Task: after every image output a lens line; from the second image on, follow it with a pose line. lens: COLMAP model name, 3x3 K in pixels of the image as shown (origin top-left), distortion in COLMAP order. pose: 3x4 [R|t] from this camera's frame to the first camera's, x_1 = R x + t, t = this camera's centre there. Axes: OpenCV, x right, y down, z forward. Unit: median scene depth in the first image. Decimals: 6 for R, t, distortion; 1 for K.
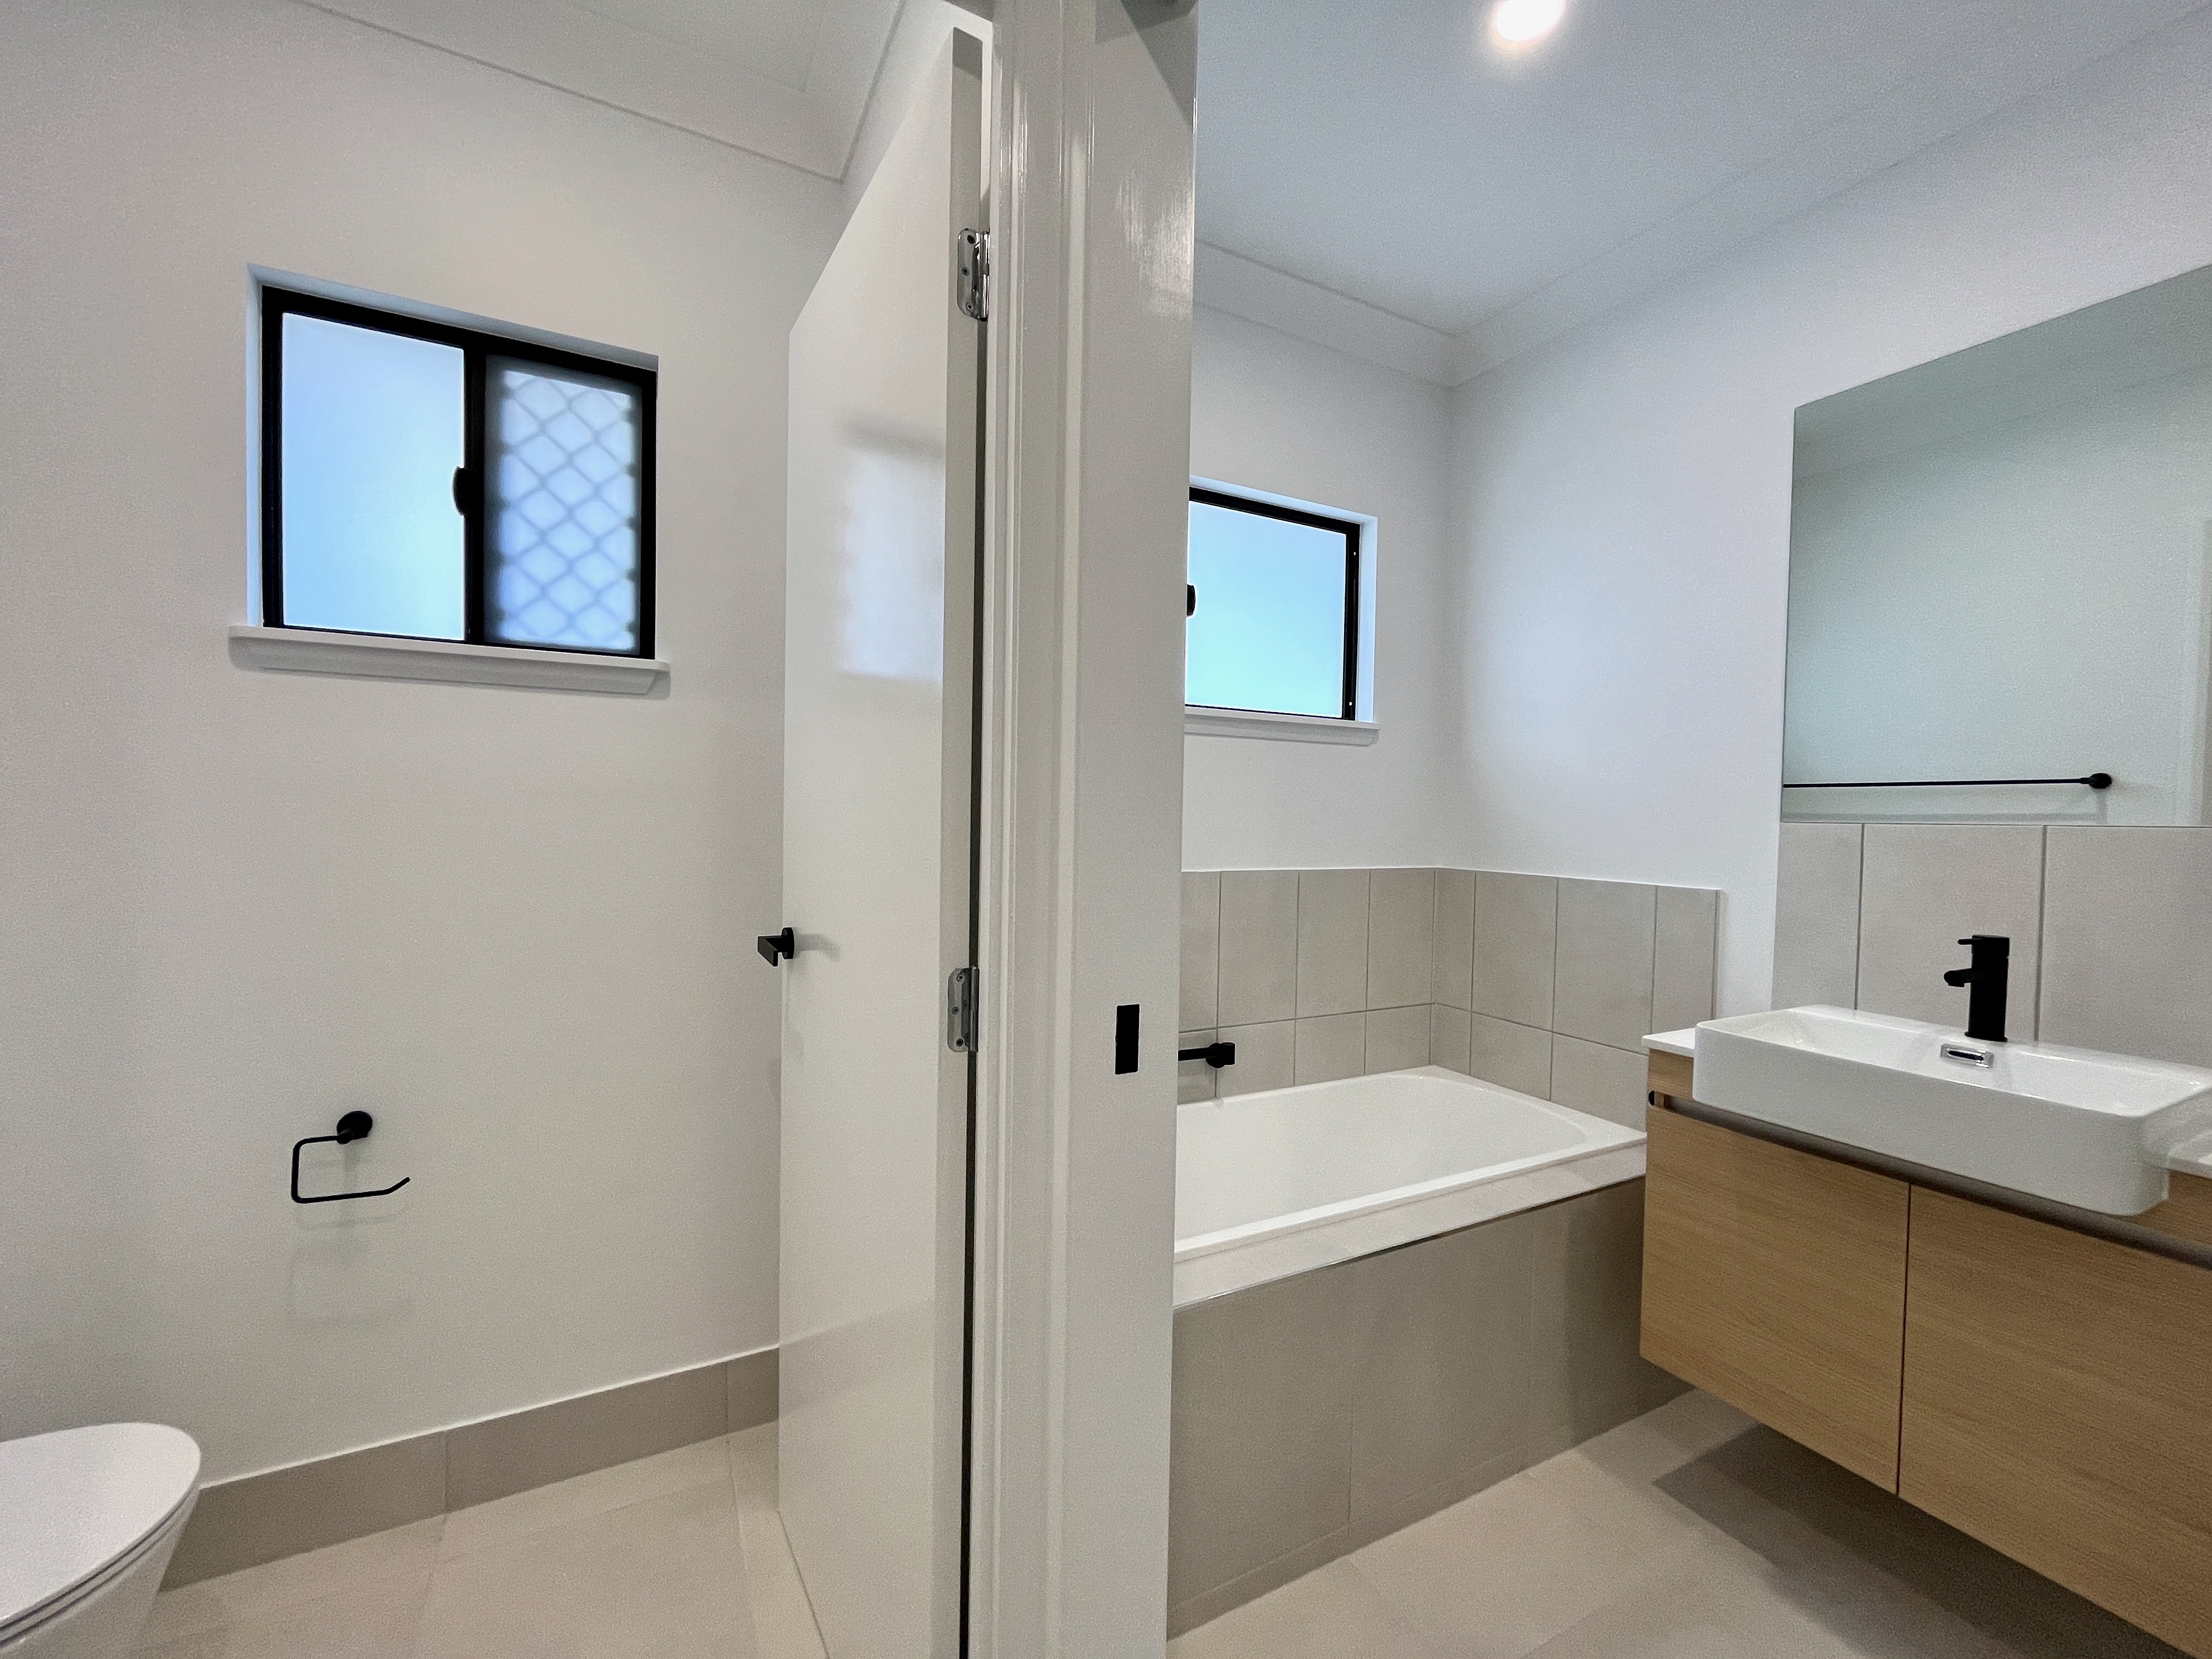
lens RADIAL K [[905.2, 0, 1108.4], [0, 905.2, 841.0], [0, 0, 1]] dist [-0.002350, 0.000163]
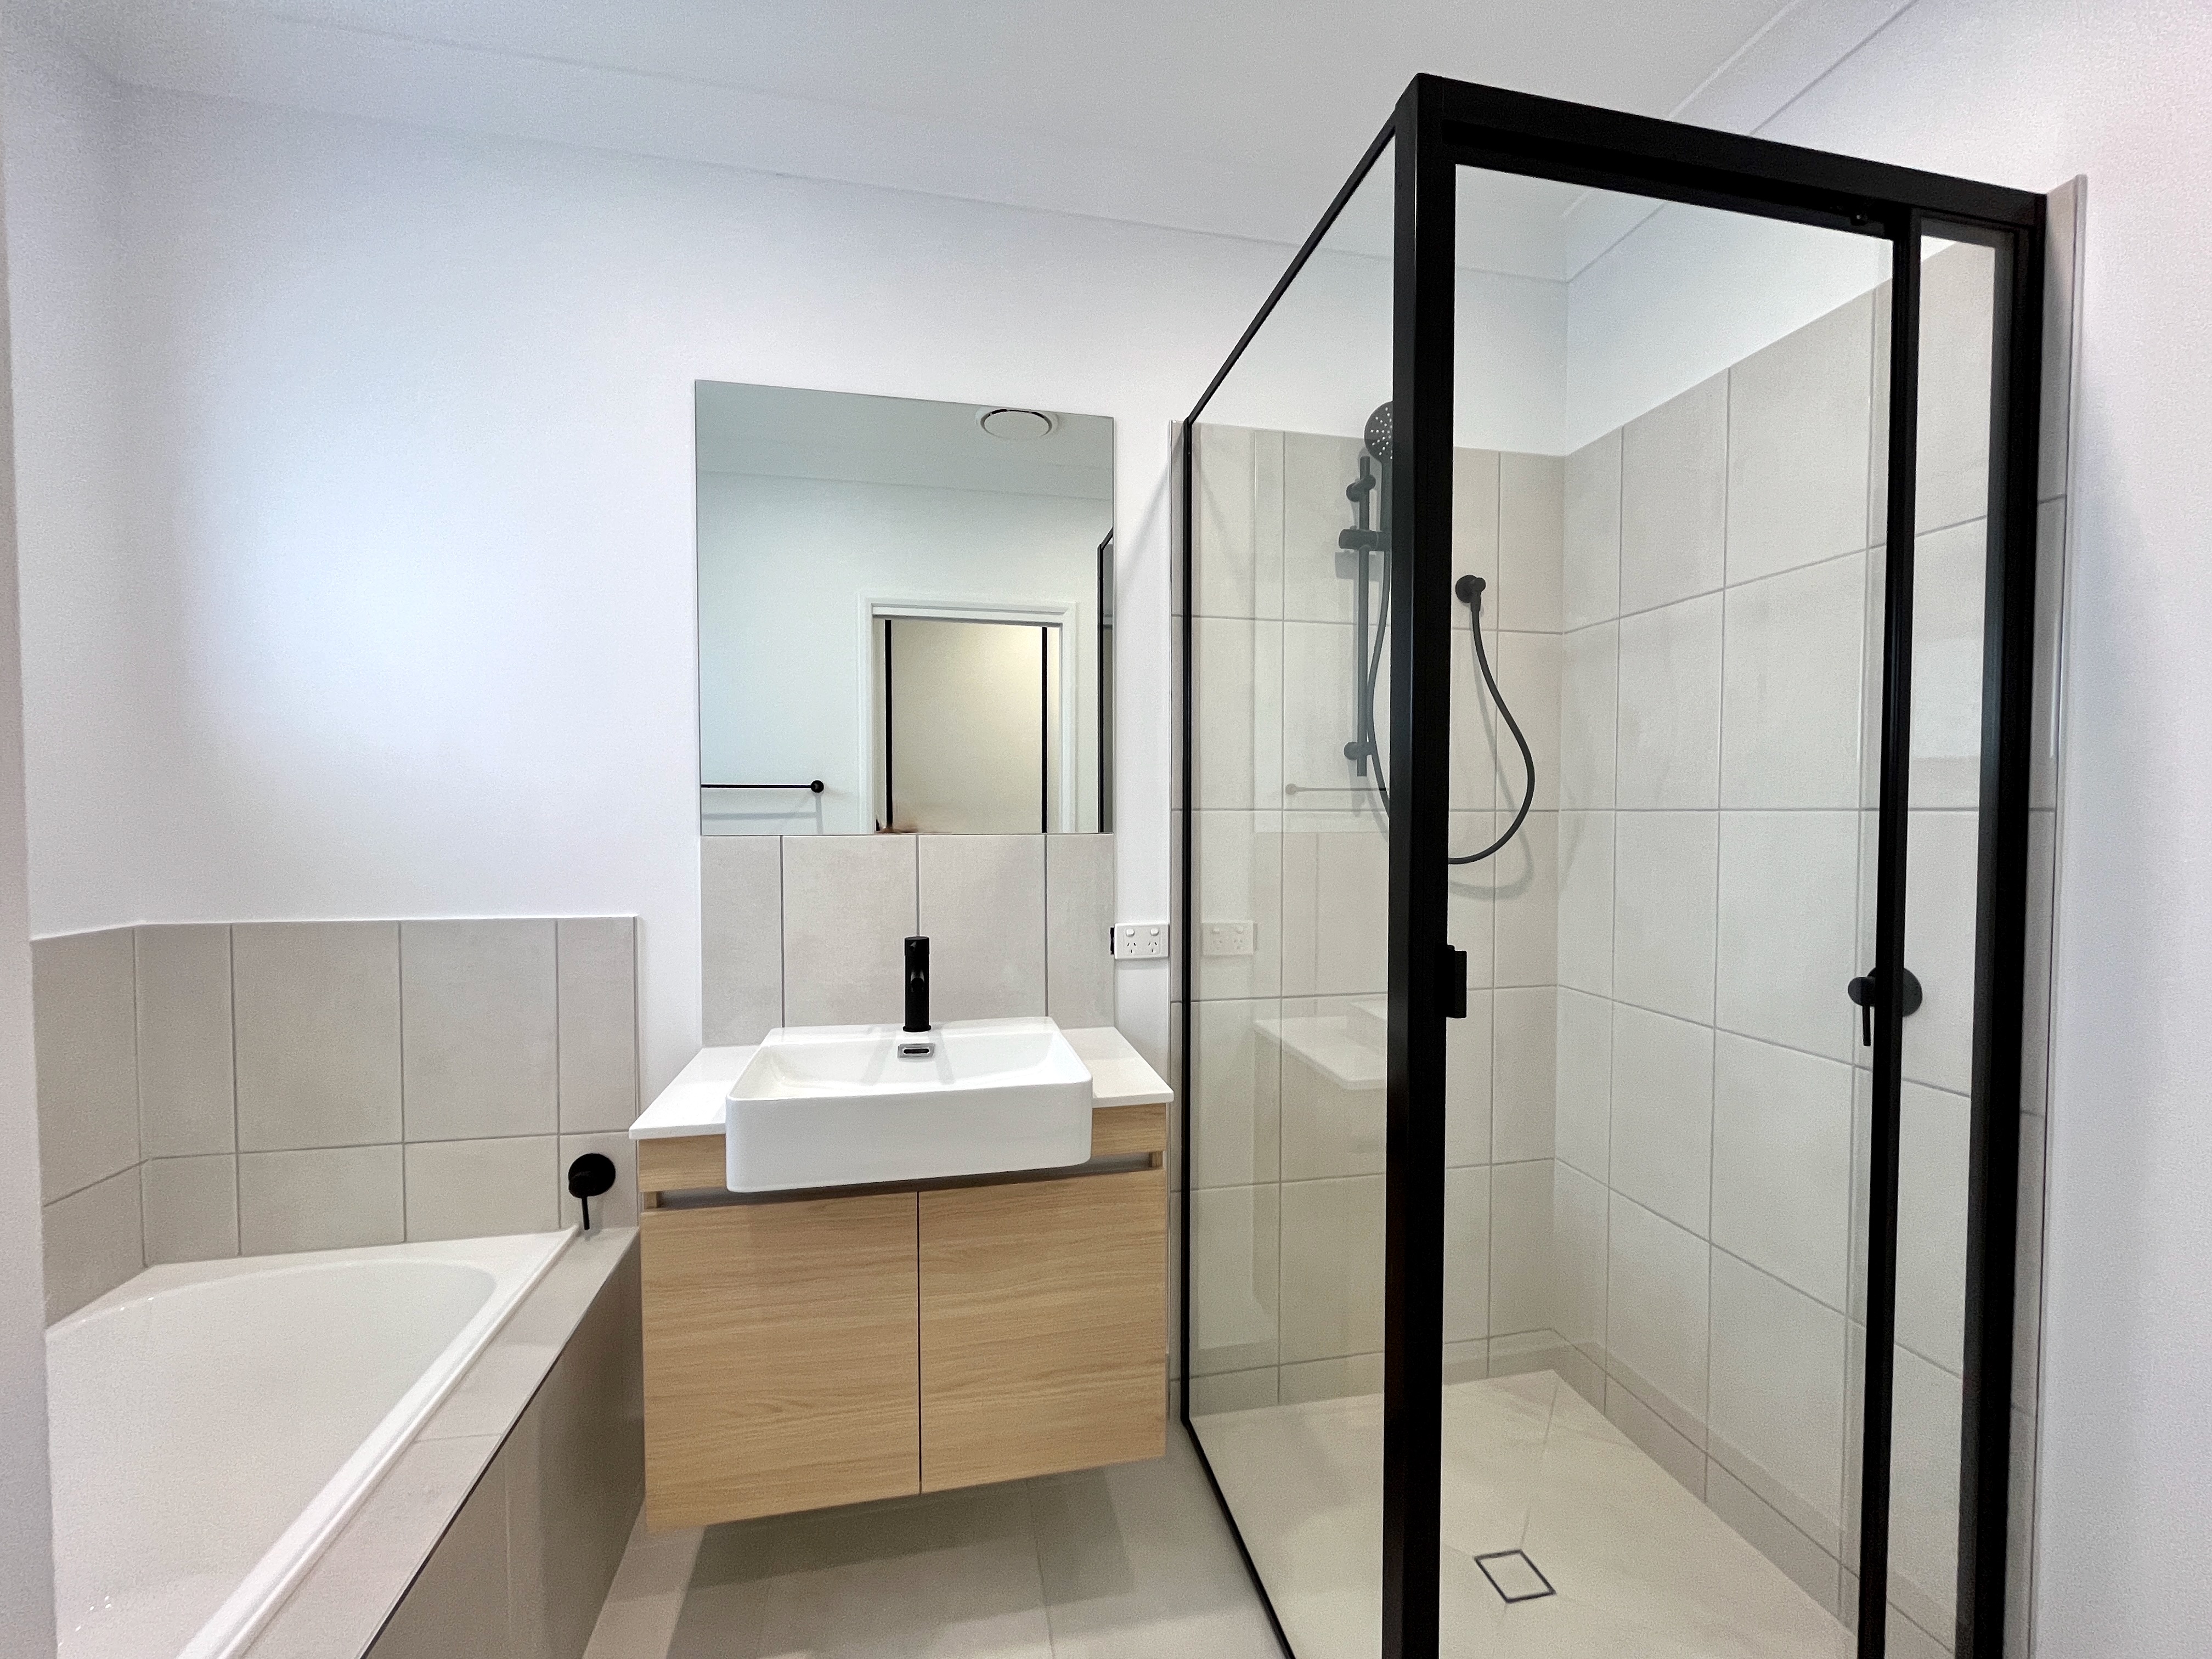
lens RADIAL K [[905.2, 0, 1108.4], [0, 905.2, 841.0], [0, 0, 1]] dist [-0.002350, 0.000163]
pose [[0.272411, -0.047151, 0.961025, -0.015451], [0.028990, 0.998747, 0.040784, -0.030108], [-0.961744, 0.016750, 0.273436, 0.261049]]
